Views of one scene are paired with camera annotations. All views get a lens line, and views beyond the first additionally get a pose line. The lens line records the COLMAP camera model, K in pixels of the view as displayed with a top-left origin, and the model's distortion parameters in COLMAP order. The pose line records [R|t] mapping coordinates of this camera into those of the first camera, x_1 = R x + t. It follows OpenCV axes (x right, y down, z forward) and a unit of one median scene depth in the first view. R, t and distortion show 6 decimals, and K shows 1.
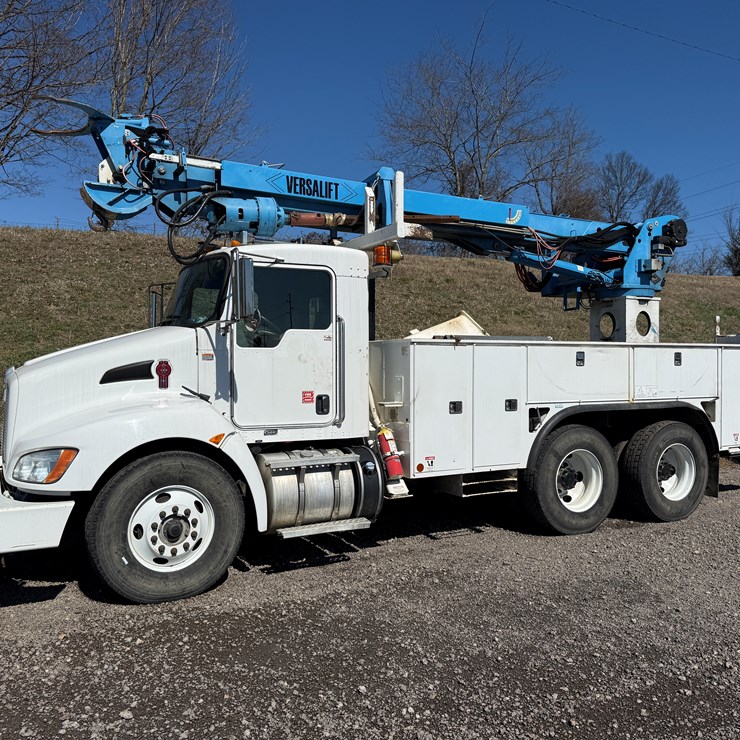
lens RADIAL K [[782.9, 0, 369.7], [0, 782.9, 369.4], [0, 0, 1]] dist [-0.004719, 0.000000]
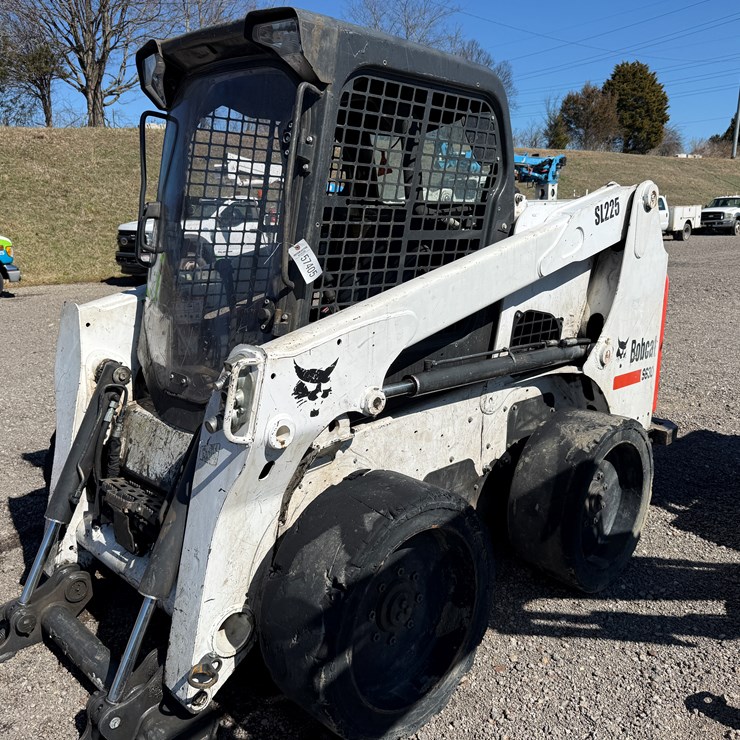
lens RADIAL K [[782.9, 0, 369.7], [0, 782.9, 369.2], [0, 0, 1]] dist [-0.004719, 0.000000]
pose [[0.968777, -0.043739, 0.244045, -1.113340], [-0.006575, 0.979437, 0.201641, 0.004871], [-0.247846, -0.196950, 0.948569, -1.847696]]
